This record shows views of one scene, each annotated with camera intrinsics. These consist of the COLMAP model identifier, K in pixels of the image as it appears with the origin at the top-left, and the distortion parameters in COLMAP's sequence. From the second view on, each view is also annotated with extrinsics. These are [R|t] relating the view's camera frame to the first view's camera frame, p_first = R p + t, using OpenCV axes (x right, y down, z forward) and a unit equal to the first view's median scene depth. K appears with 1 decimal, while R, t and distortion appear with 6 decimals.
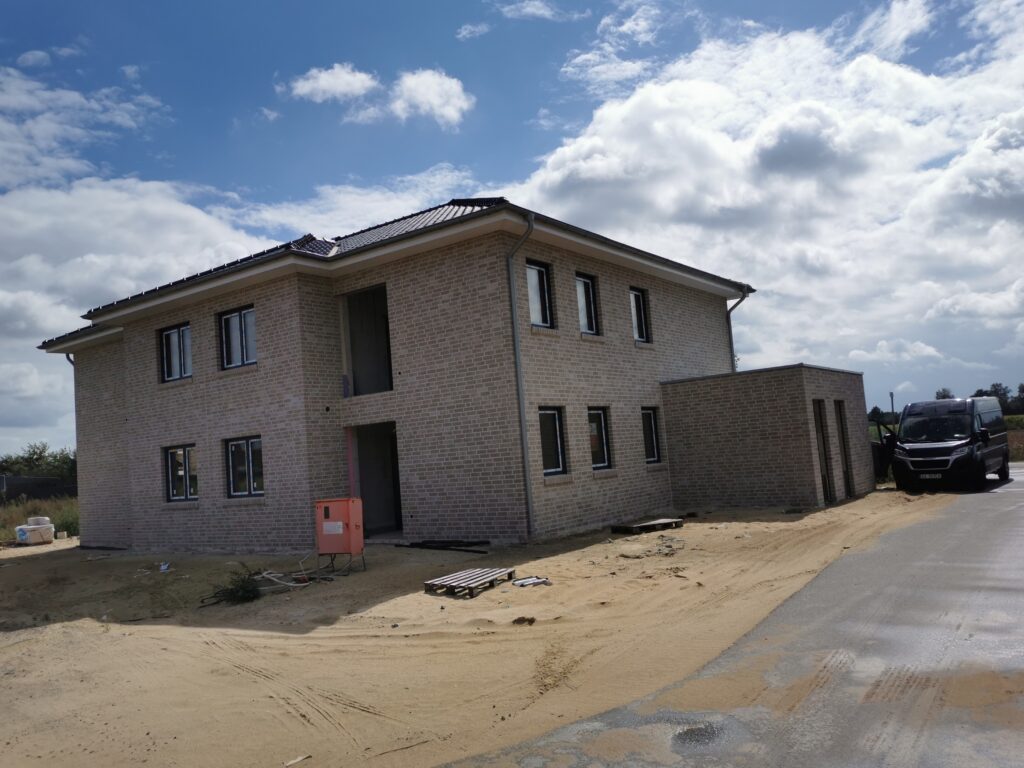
lens RADIAL K [[793.7, 0, 512.0], [0, 793.7, 384.0], [0, 0, 1]] dist [0.073720, -0.086476]
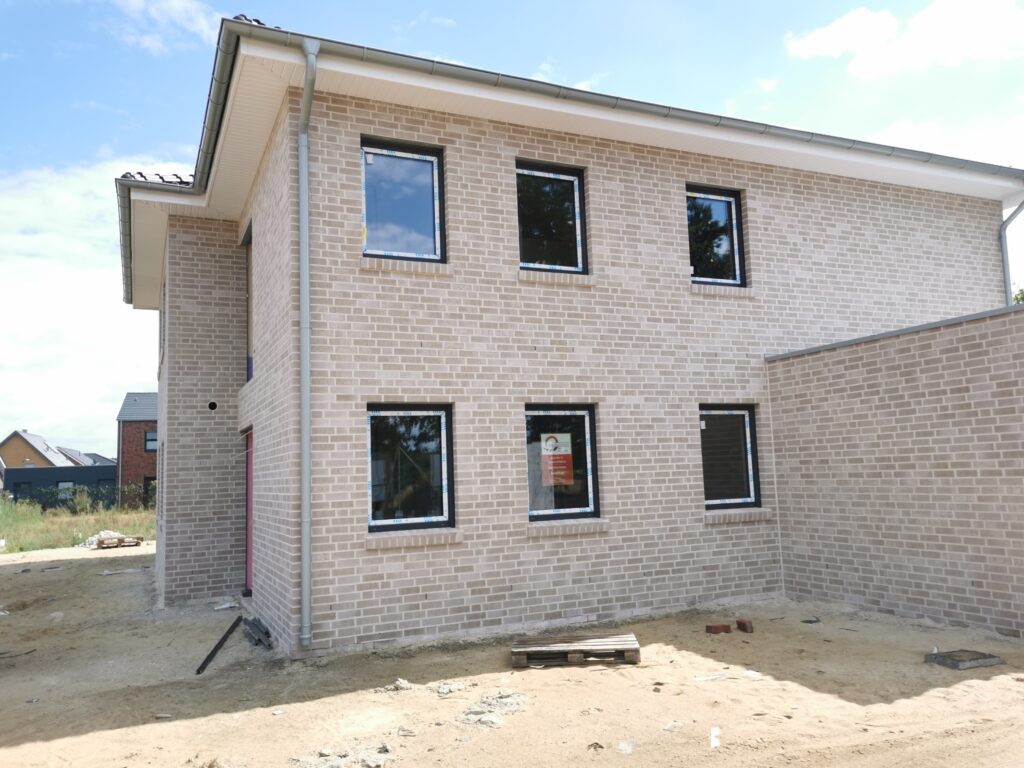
lens RADIAL K [[793.7, 0, 512.0], [0, 793.7, 384.0], [0, 0, 1]] dist [0.073720, -0.086476]
pose [[0.872988, -0.008265, -0.487671, 0.335699], [0.012622, 0.999904, 0.005649, 0.011389], [0.487578, -0.011087, 0.873009, 0.495039]]
